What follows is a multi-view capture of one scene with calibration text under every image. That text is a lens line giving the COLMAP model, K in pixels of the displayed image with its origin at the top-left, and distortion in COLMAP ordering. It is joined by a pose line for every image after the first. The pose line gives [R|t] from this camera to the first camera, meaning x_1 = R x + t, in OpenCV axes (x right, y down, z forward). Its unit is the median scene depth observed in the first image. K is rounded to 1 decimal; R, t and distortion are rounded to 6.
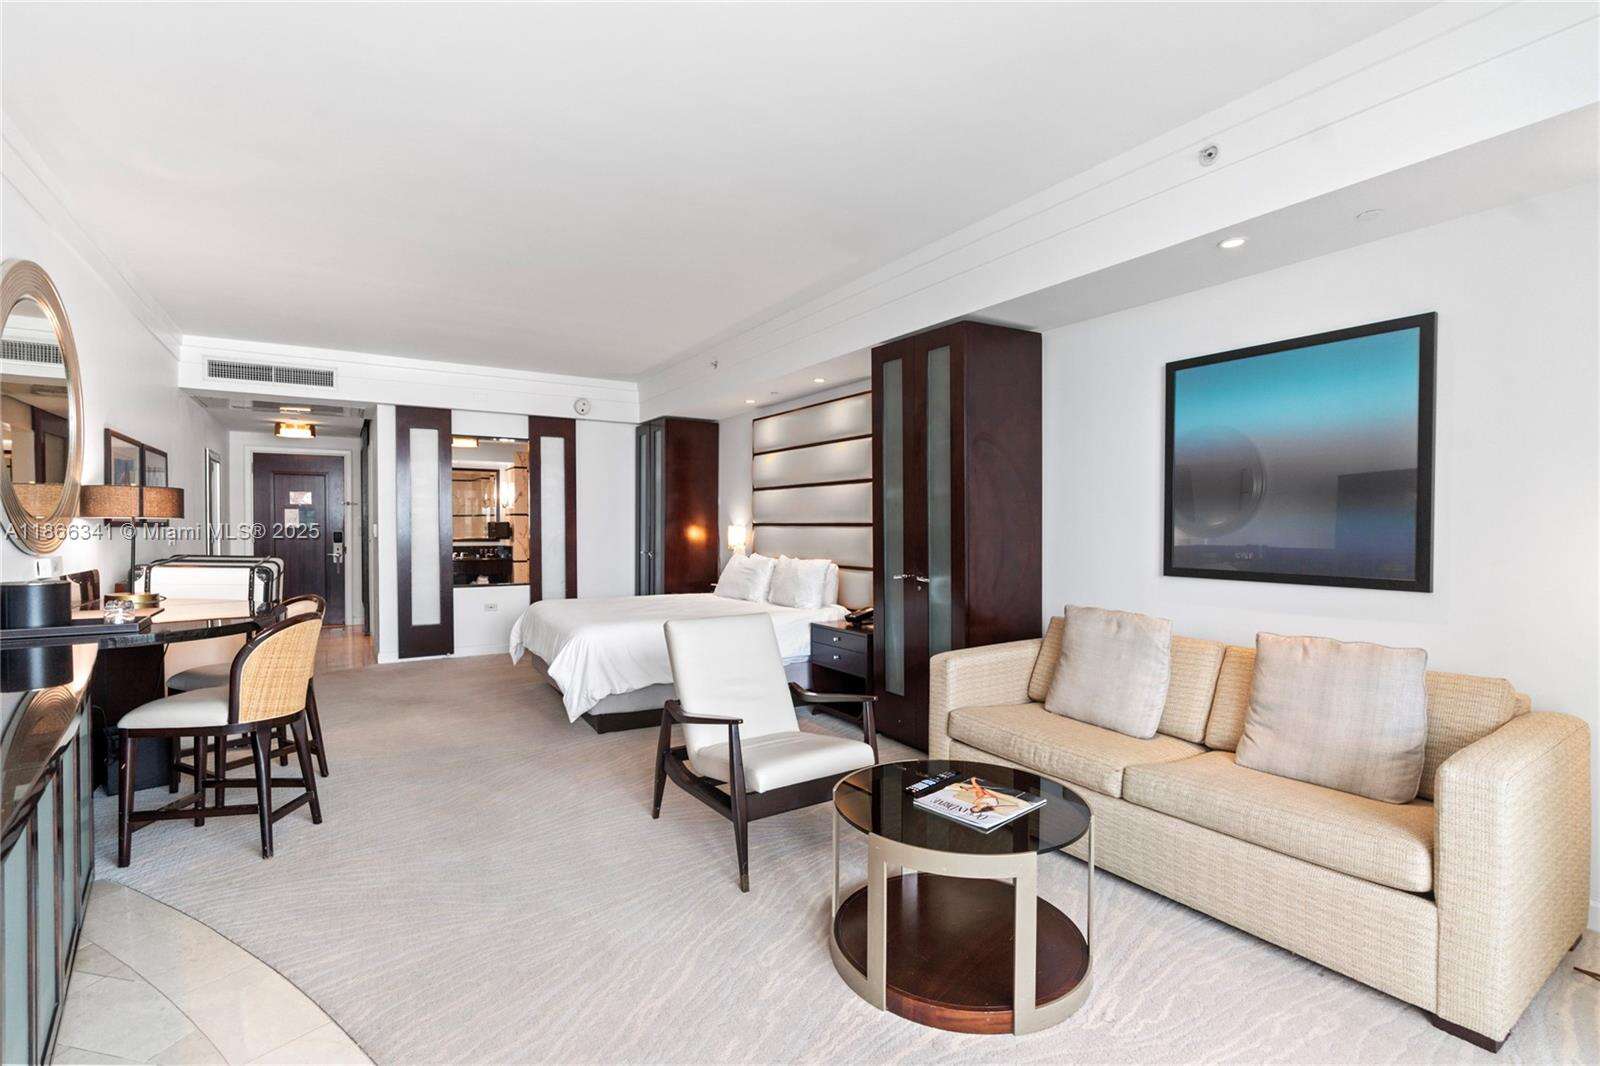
lens RADIAL K [[731.0, 0, 791.9], [0, 731.0, 536.3], [0, 0, 1]] dist [-0.006306, 0.004331]
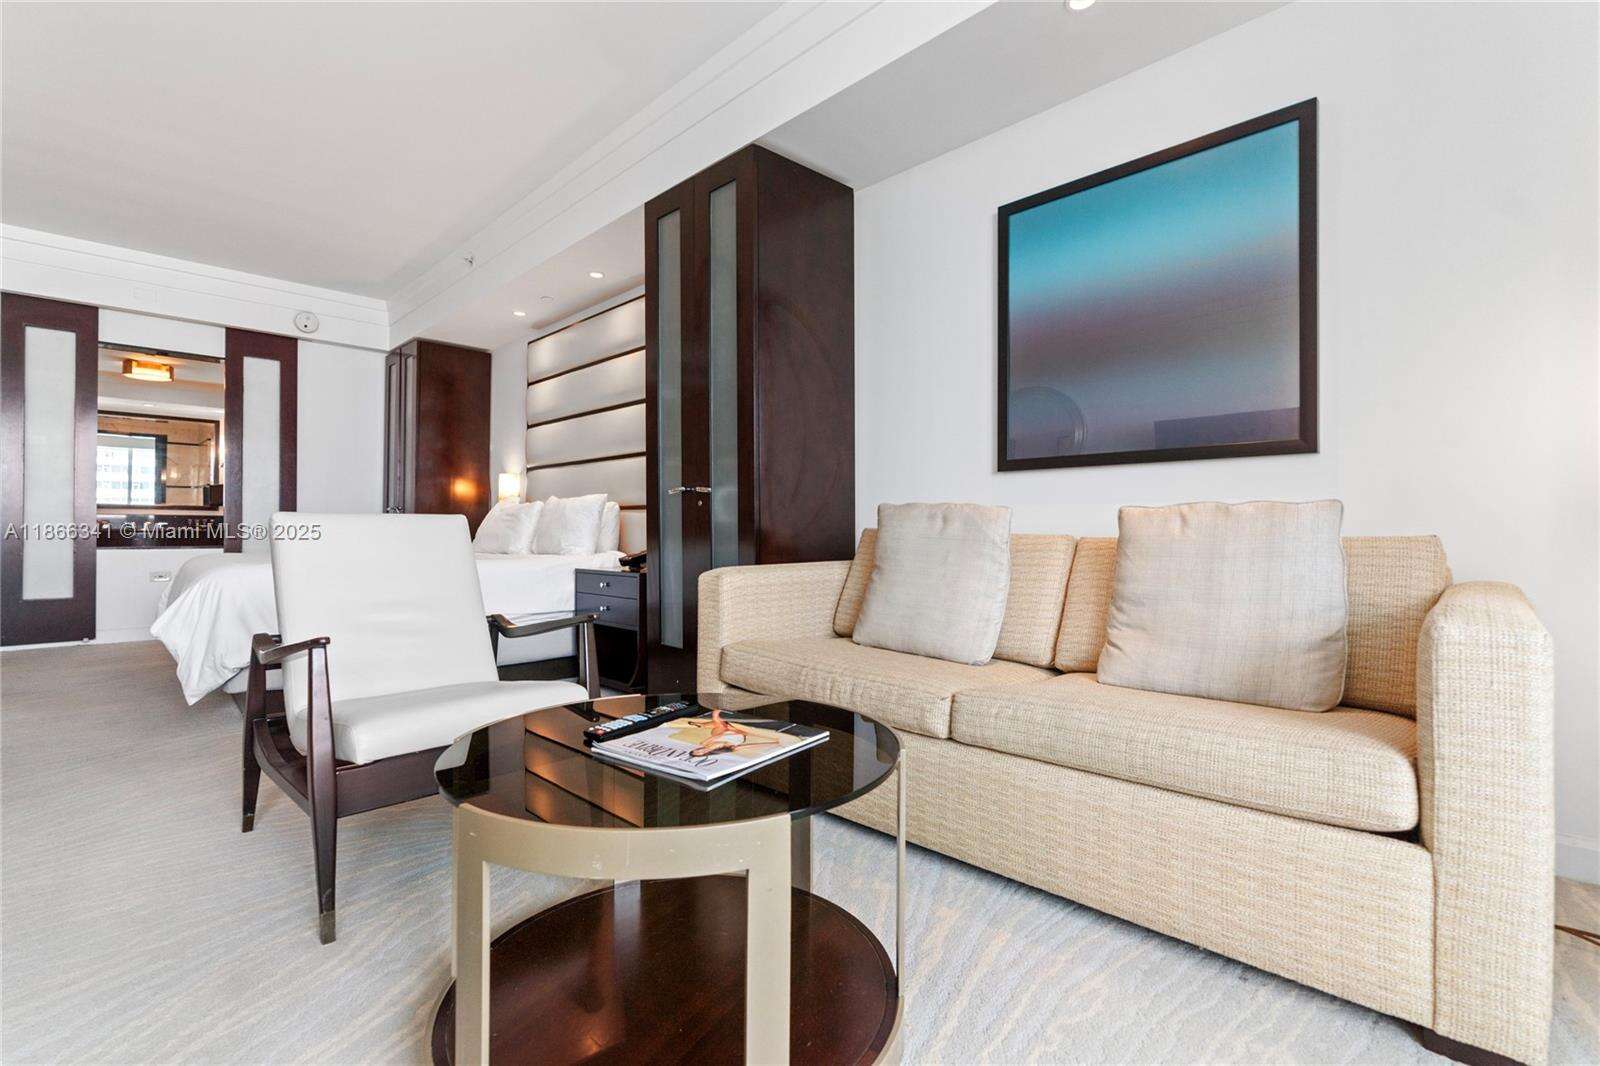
lens RADIAL K [[731.0, 0, 788.1], [0, 731.0, 534.2], [0, 0, 1]] dist [-0.006306, 0.004331]
pose [[0.978573, -0.000395, 0.205899, 0.148760], [0.003448, 0.999889, -0.014472, 0.160160], [-0.205870, 0.014872, 0.978466, 0.328149]]
